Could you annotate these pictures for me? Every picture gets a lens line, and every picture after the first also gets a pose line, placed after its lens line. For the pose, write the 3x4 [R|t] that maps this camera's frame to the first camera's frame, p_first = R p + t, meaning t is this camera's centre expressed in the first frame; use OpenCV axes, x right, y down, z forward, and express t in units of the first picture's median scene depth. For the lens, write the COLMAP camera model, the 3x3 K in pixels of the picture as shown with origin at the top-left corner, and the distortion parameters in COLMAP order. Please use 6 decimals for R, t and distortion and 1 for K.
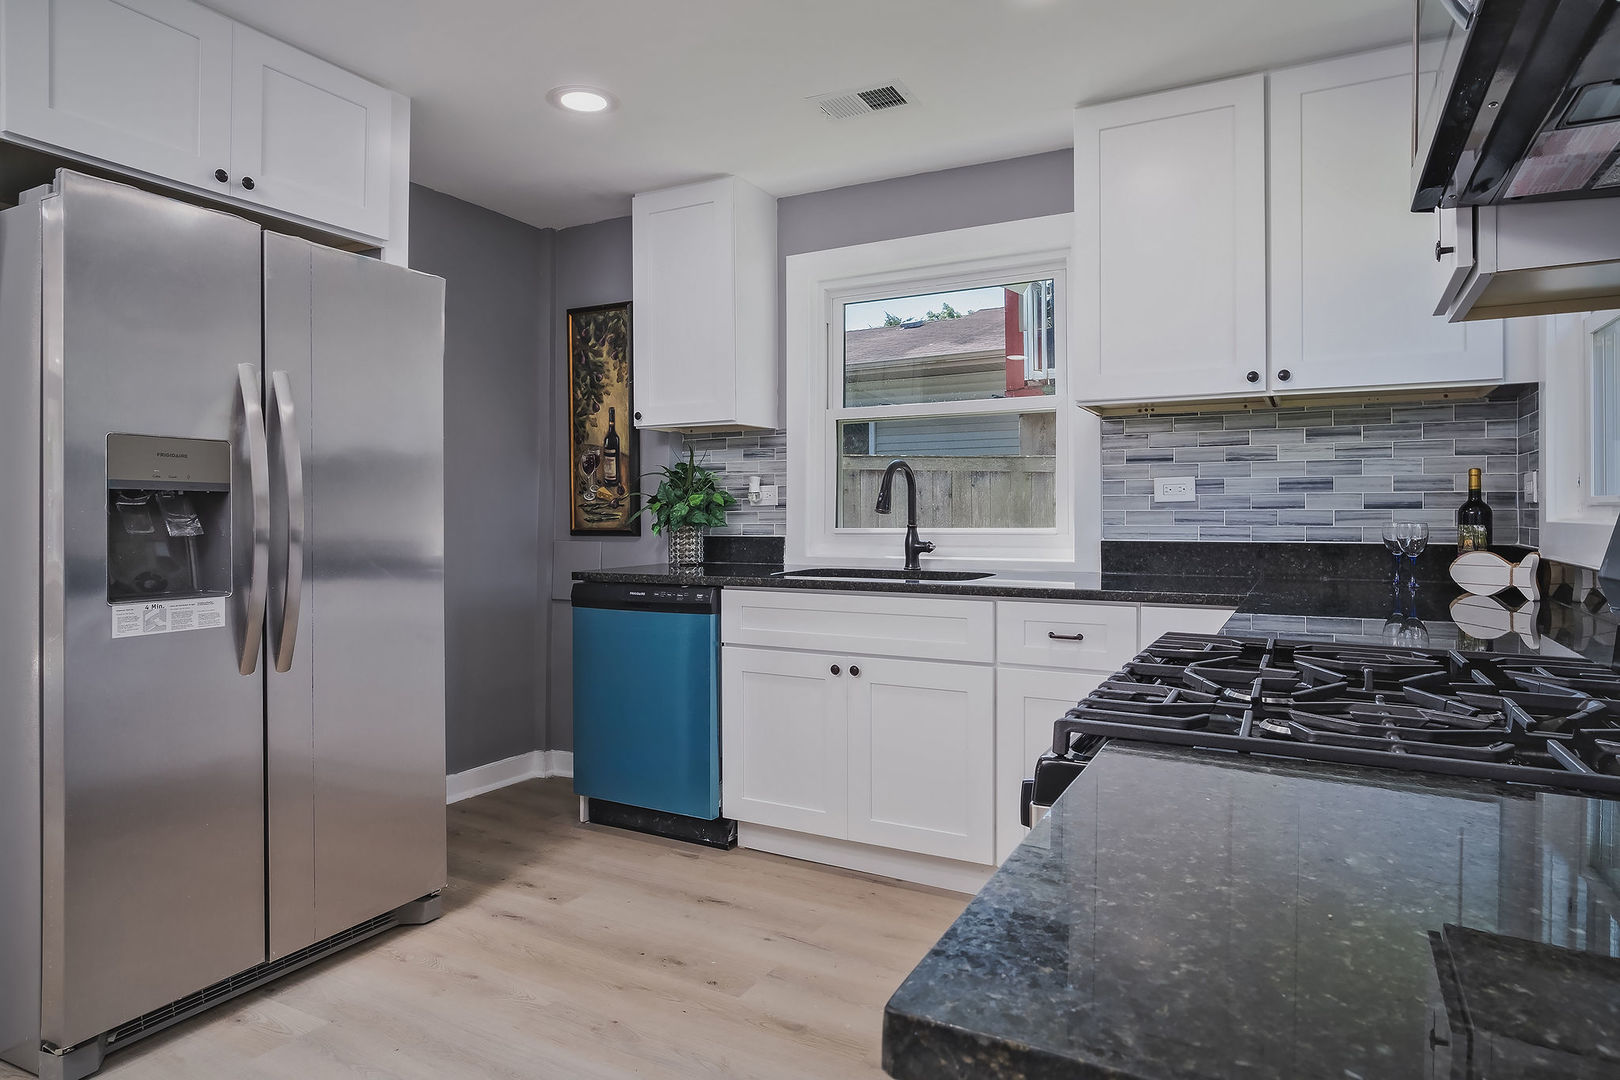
lens RADIAL K [[971.8, 0, 808.6], [0, 971.8, 523.1], [0, 0, 1]] dist [-0.012725, 0.005815]
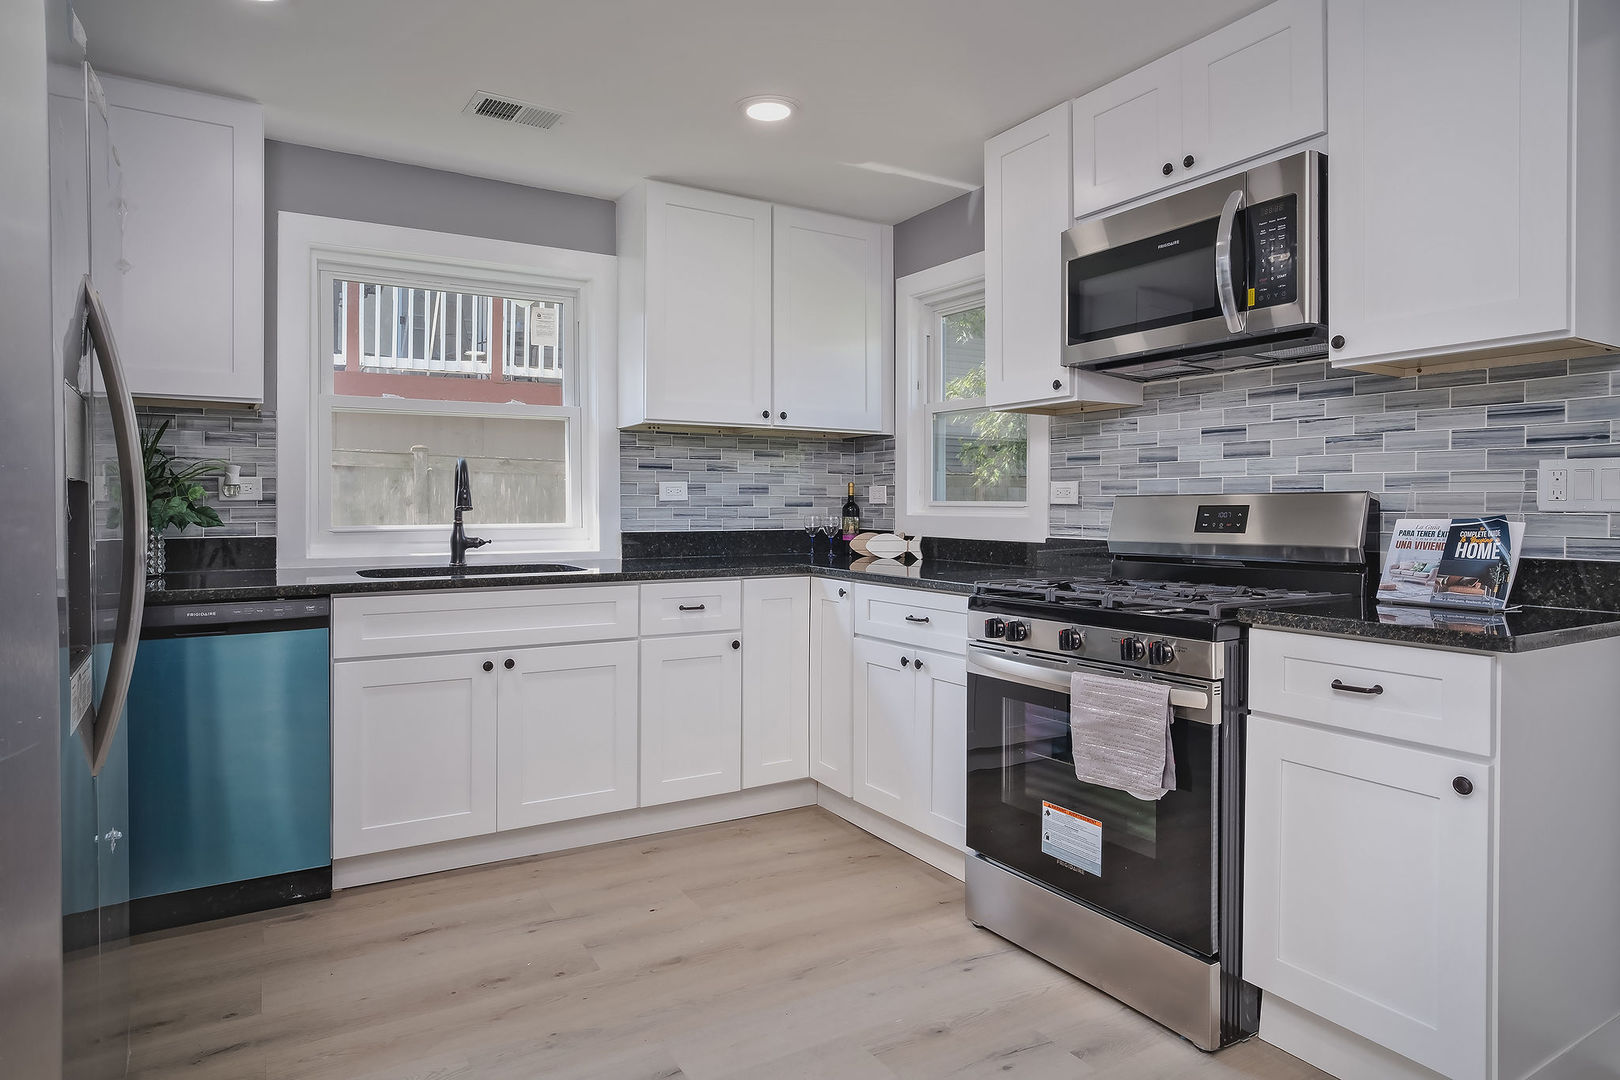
lens RADIAL K [[971.8, 0, 786.3], [0, 971.8, 525.2], [0, 0, 1]] dist [-0.012725, 0.005815]
pose [[0.497995, -0.016412, 0.867024, -0.678596], [0.005752, 0.999861, 0.015623, -0.008834], [-0.867161, -0.002792, 0.498021, 0.229832]]
